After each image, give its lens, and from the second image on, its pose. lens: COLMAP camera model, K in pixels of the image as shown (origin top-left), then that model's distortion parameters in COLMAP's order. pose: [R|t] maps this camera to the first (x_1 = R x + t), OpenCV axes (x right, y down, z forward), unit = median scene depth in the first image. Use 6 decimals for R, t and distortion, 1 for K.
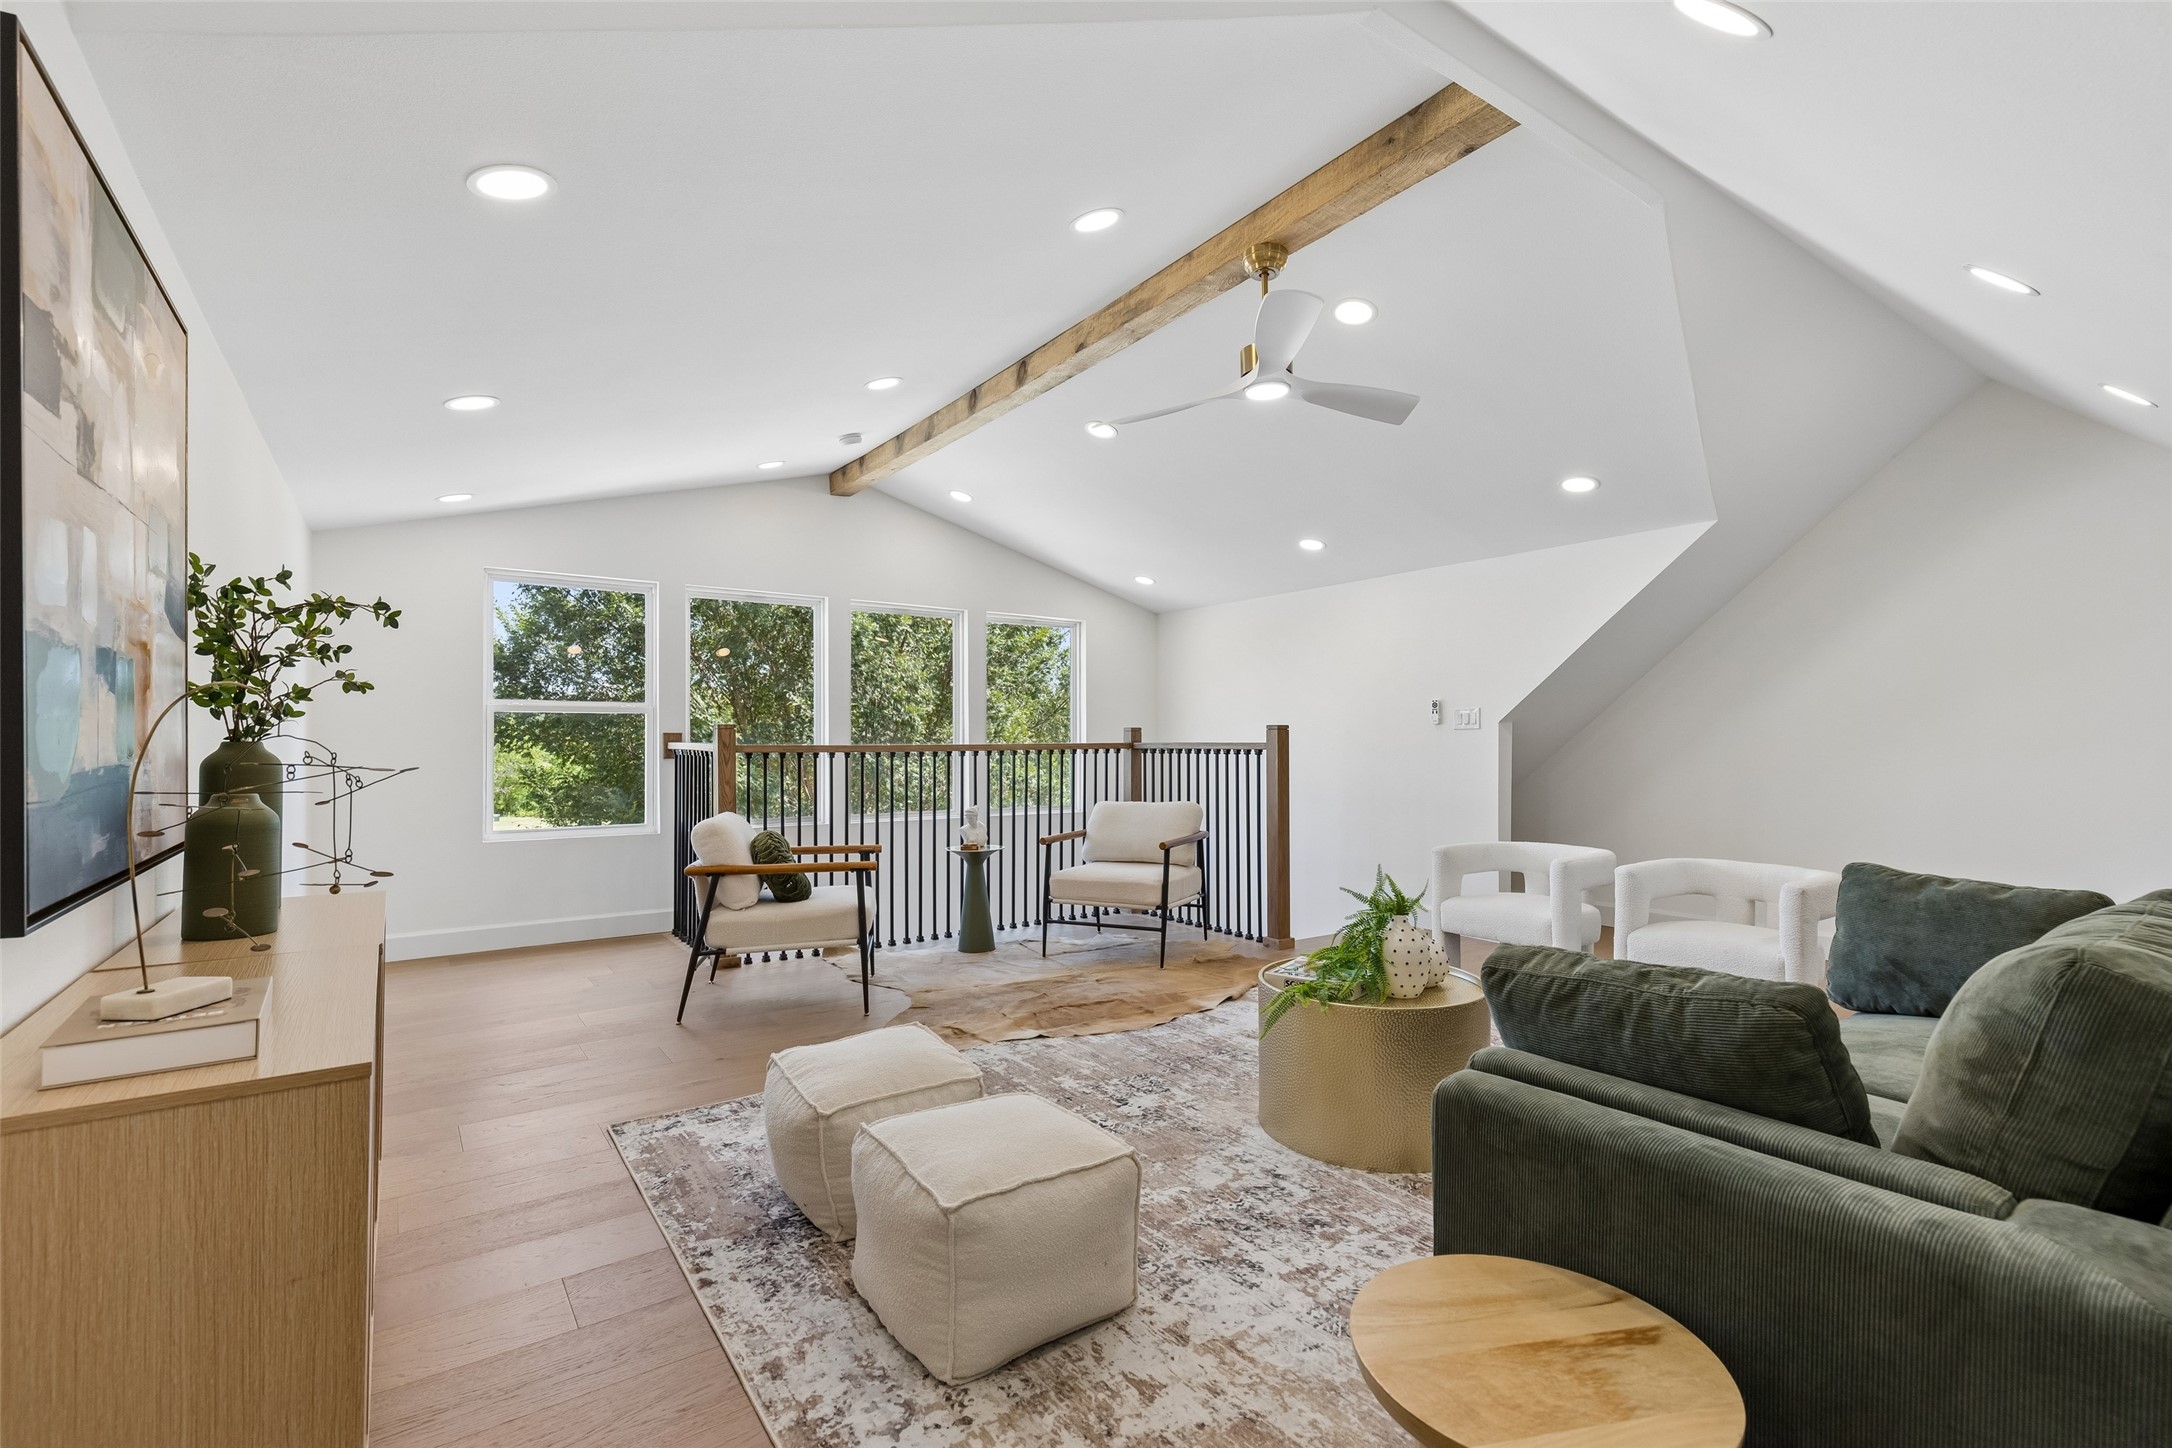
lens RADIAL K [[979.6, 0, 1085.7], [0, 979.6, 729.0], [0, 0, 1]] dist [0.010398, -0.001914]
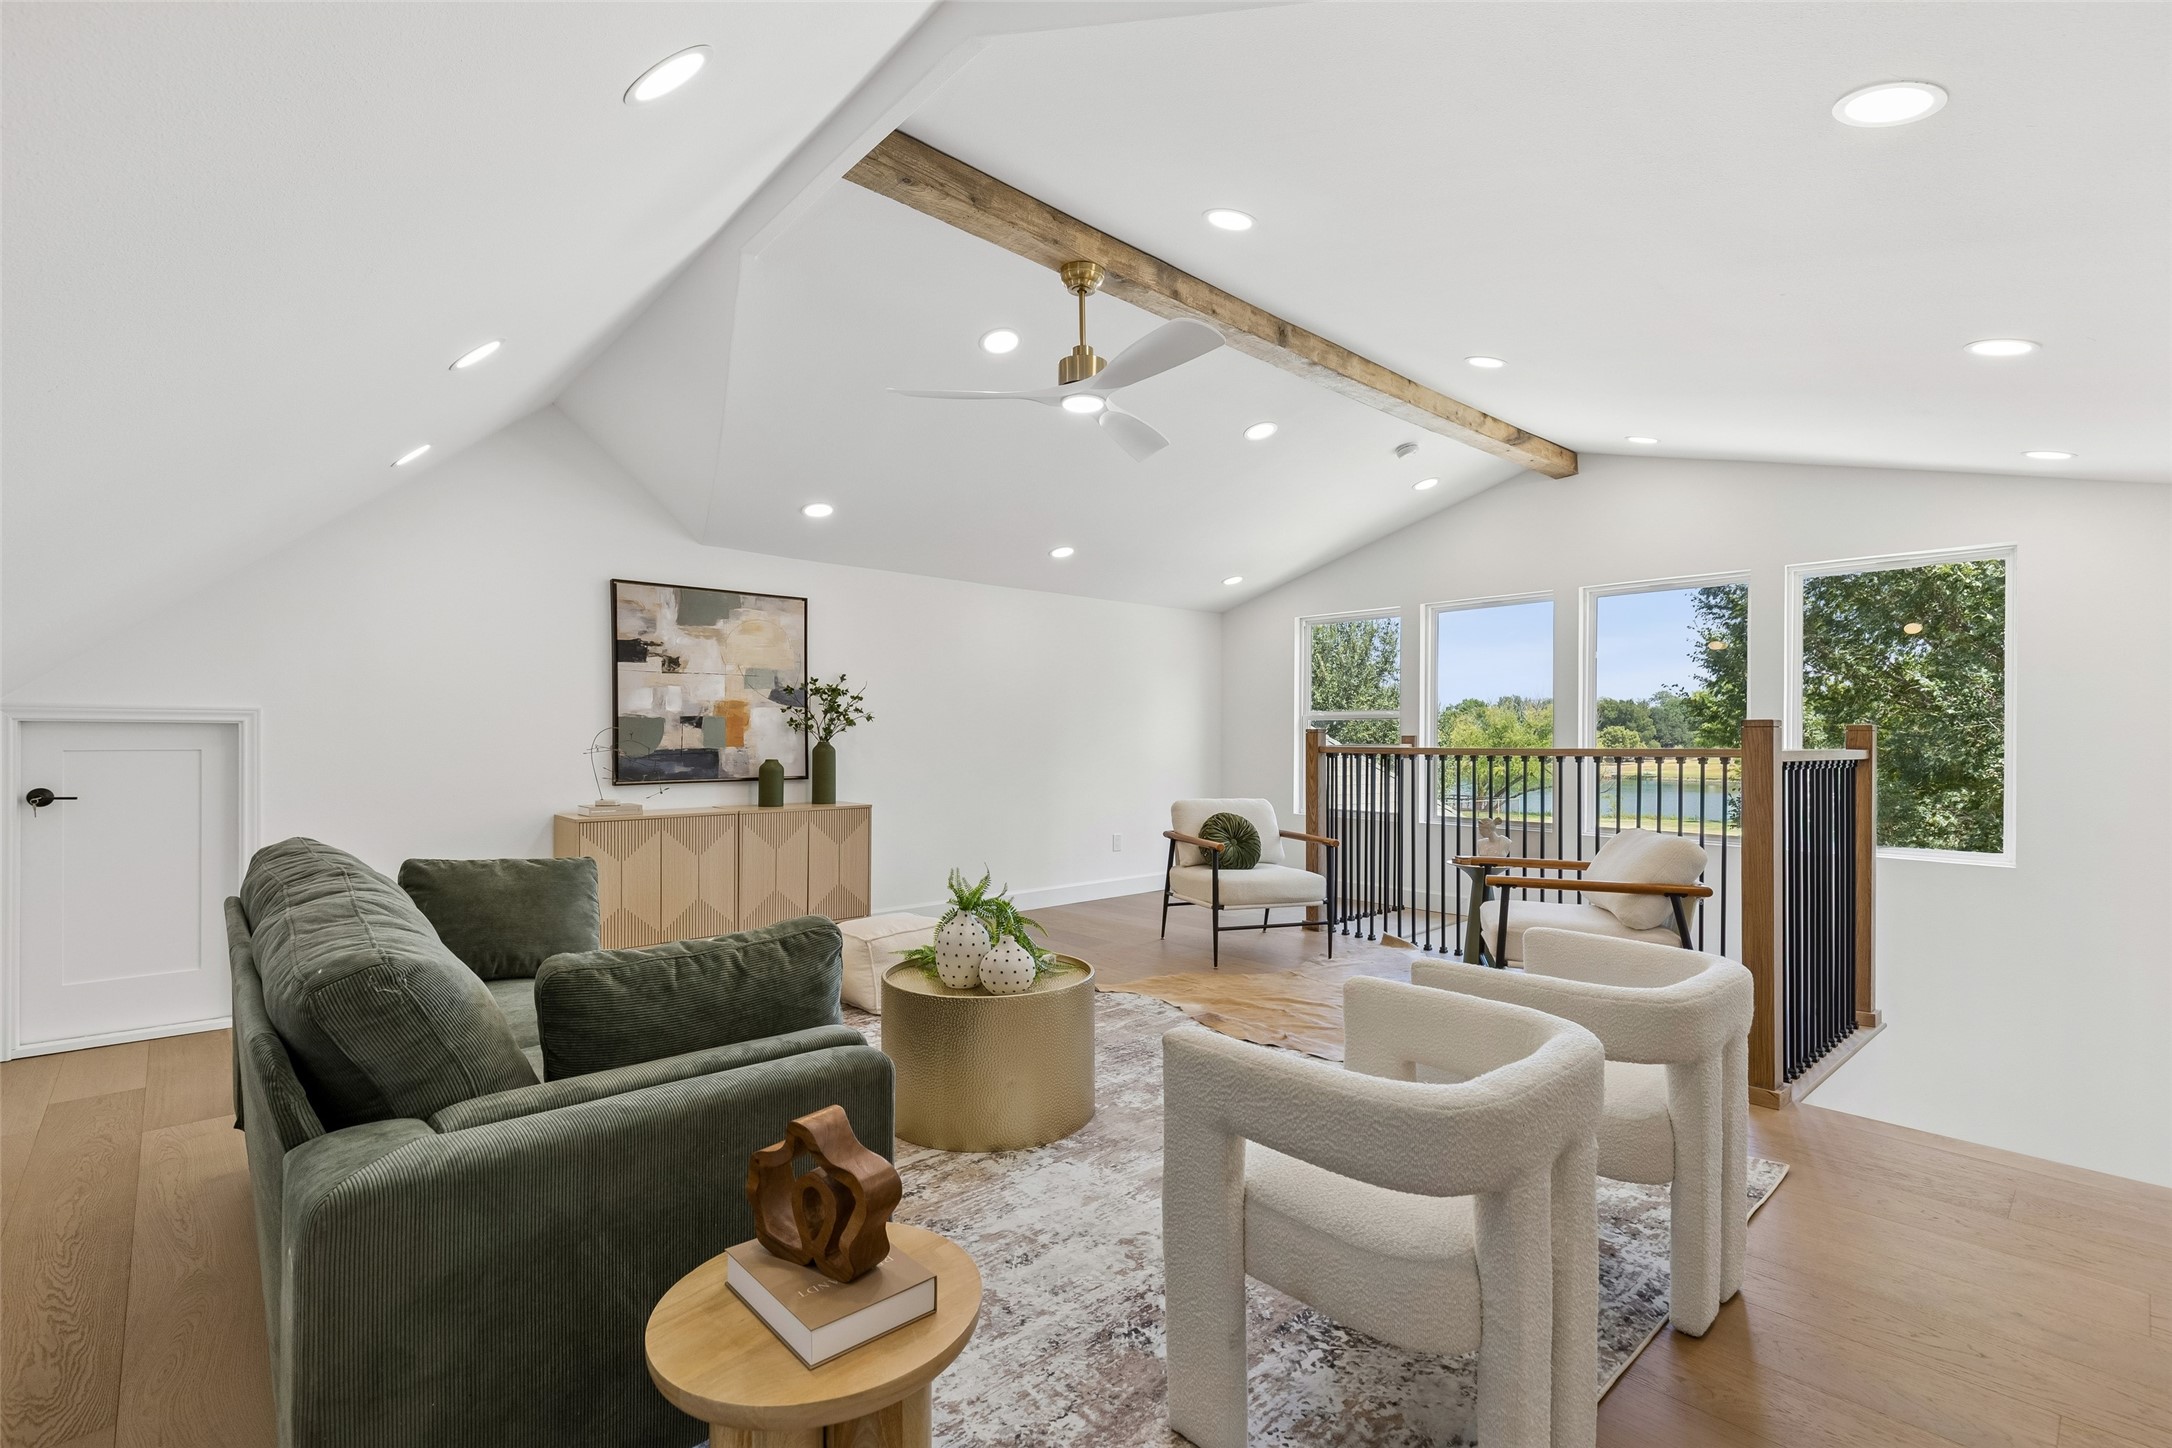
lens RADIAL K [[979.6, 0, 1073.0], [0, 979.6, 733.8], [0, 0, 1]] dist [0.010398, -0.001914]
pose [[0.119741, -0.013449, -0.992714, 1.089591], [0.001737, 0.999910, -0.013336, 0.019202], [0.992804, -0.000128, 0.119754, 0.781332]]
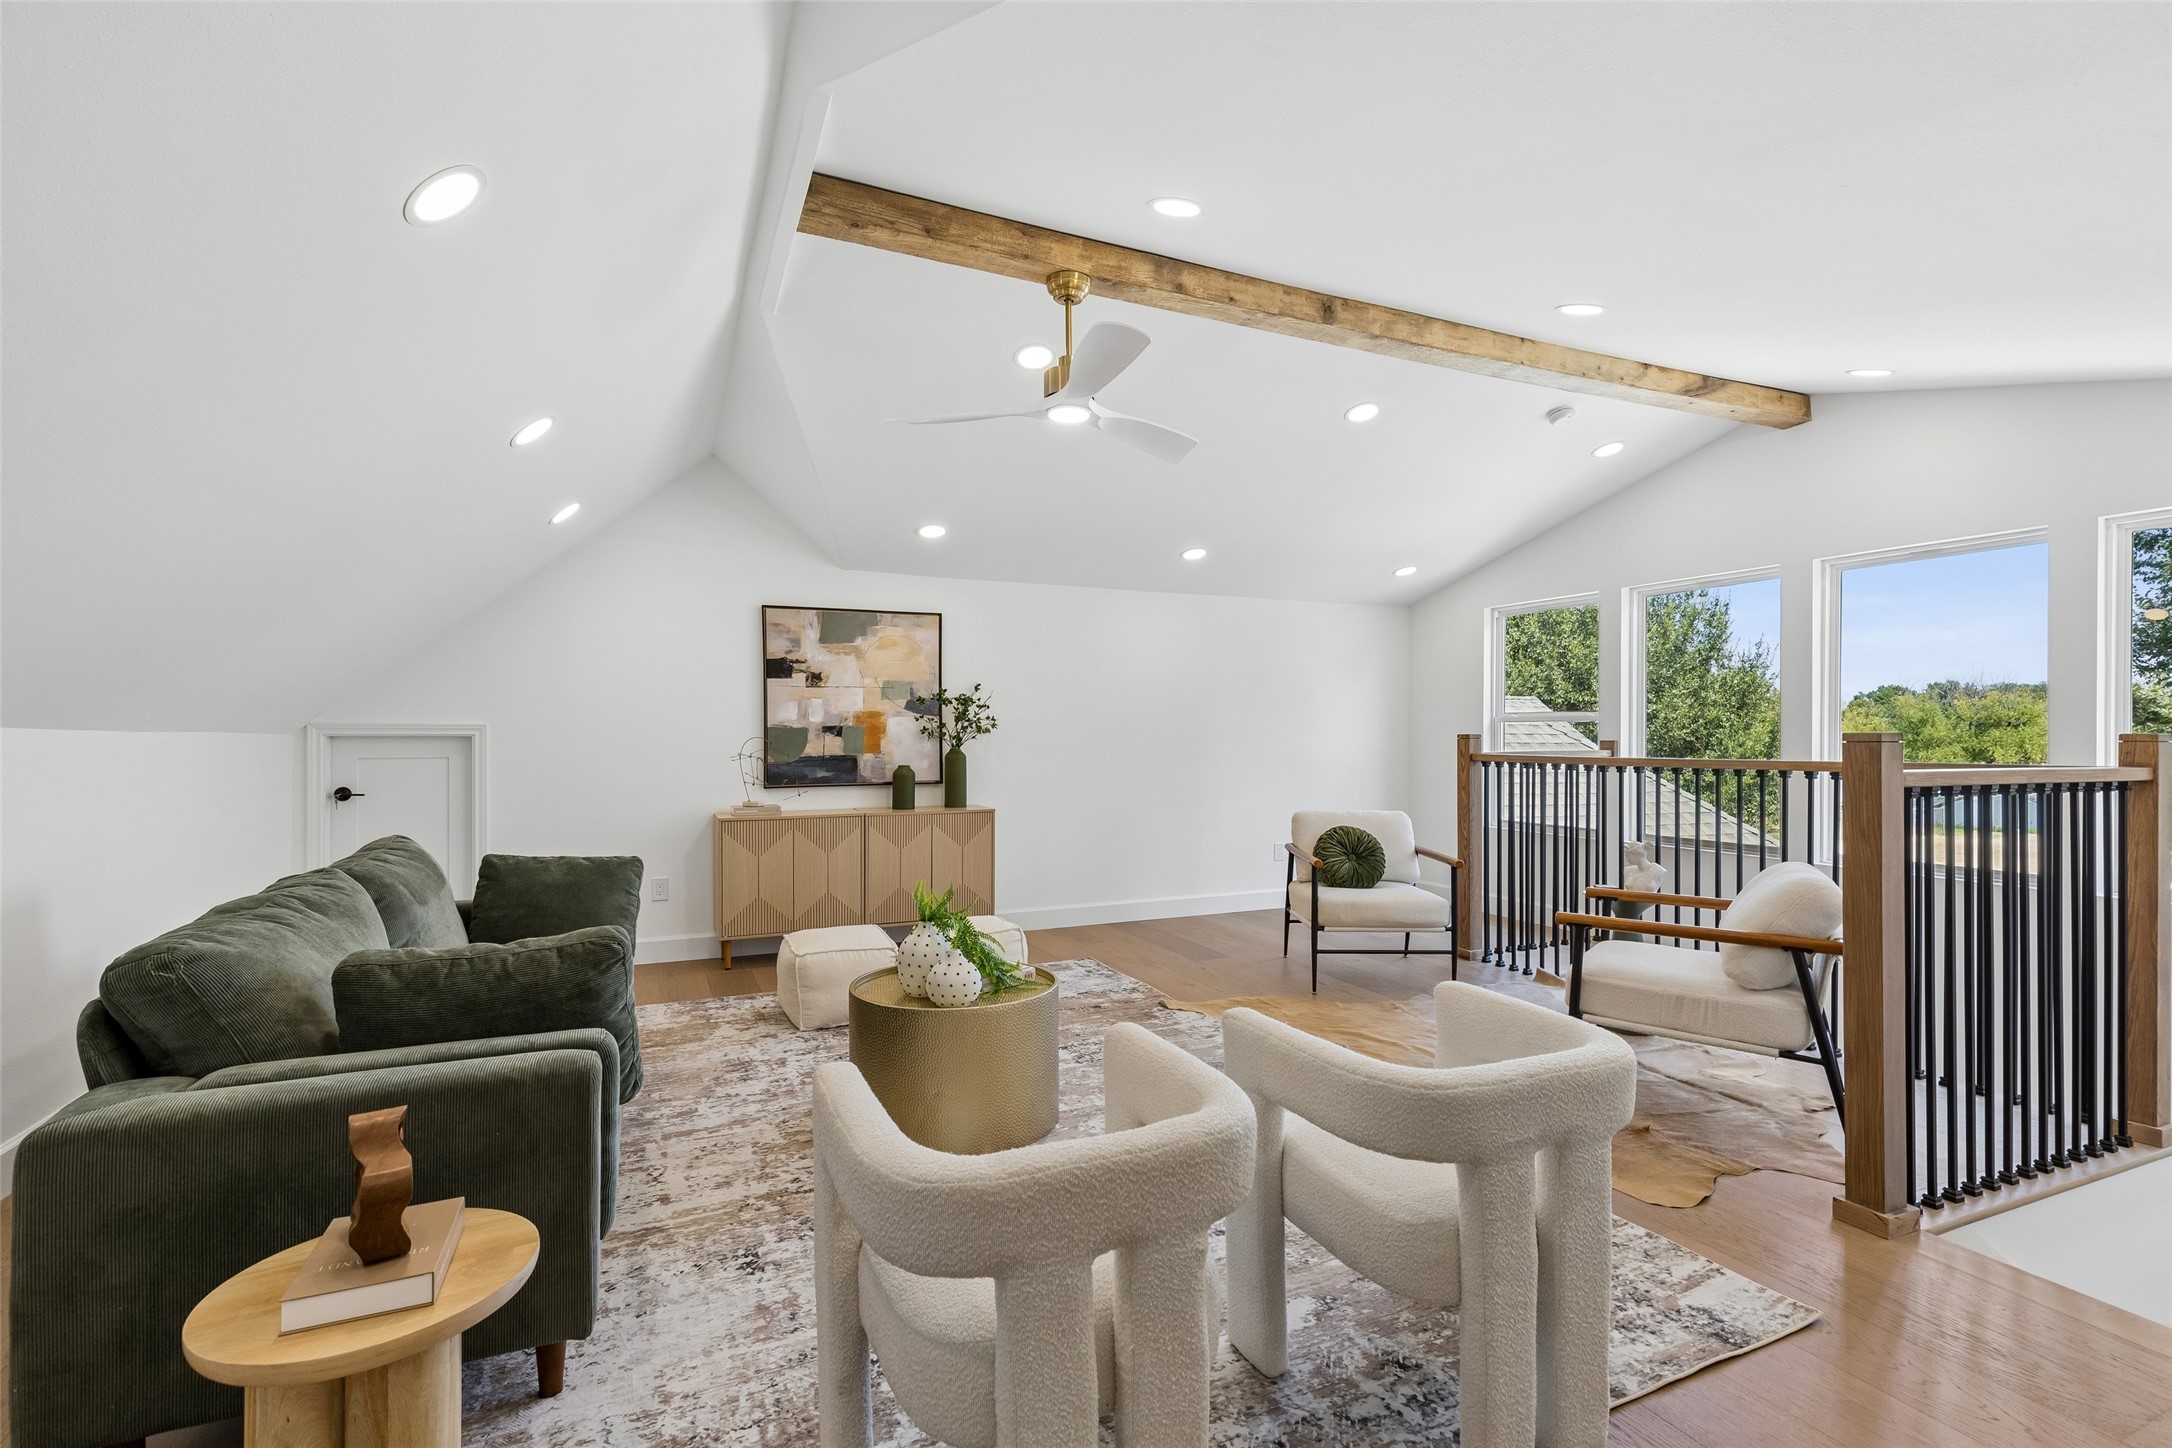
lens RADIAL K [[979.6, 0, 1087.6], [0, 979.6, 730.4], [0, 0, 1]] dist [0.010398, -0.001914]
pose [[-0.192155, -0.011973, -0.981291, 1.065883], [0.001906, 0.999919, -0.012573, 0.001257], [0.981363, -0.004286, -0.192117, 1.098217]]
